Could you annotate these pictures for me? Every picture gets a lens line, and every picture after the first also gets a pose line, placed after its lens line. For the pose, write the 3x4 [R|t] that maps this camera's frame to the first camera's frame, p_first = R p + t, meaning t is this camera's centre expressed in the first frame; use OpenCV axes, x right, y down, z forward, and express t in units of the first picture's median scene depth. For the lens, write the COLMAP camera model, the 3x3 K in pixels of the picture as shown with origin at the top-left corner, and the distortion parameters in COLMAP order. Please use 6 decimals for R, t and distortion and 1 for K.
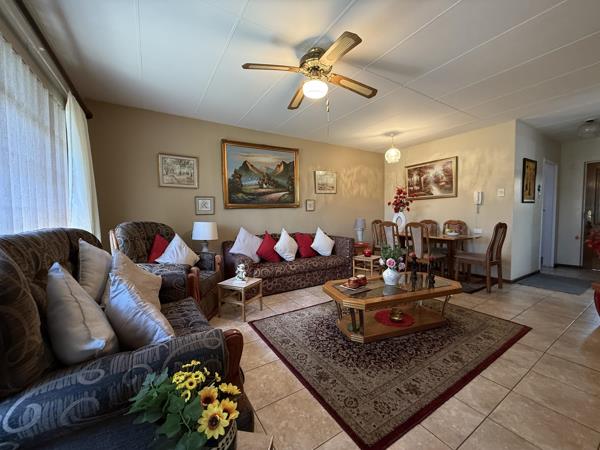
lens RADIAL K [[239.4, 0, 299.0], [0, 239.4, 224.9], [0, 0, 1]] dist [0.002747, -0.000148]
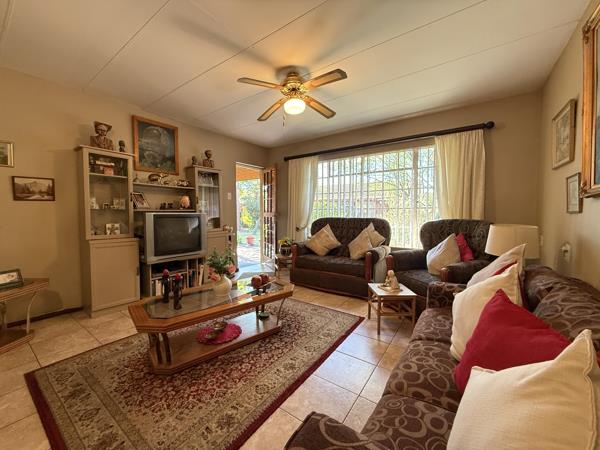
lens RADIAL K [[239.4, 0, 299.0], [0, 239.4, 224.9], [0, 0, 1]] dist [0.002747, -0.000148]
pose [[-0.924156, 0.030233, -0.380817, 0.268205], [-0.007834, 0.995154, 0.098015, -0.056601], [0.381935, 0.093565, -0.919441, 1.124649]]
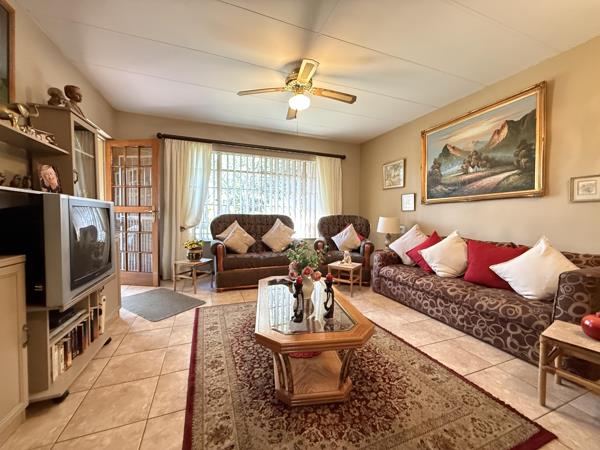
lens RADIAL K [[239.4, 0, 299.0], [0, 239.4, 224.9], [0, 0, 1]] dist [0.002747, -0.000148]
pose [[-0.189399, 0.048264, -0.980713, 0.667695], [-0.055120, 0.996694, 0.059695, -0.016148], [0.980352, 0.065363, -0.186112, 0.662916]]
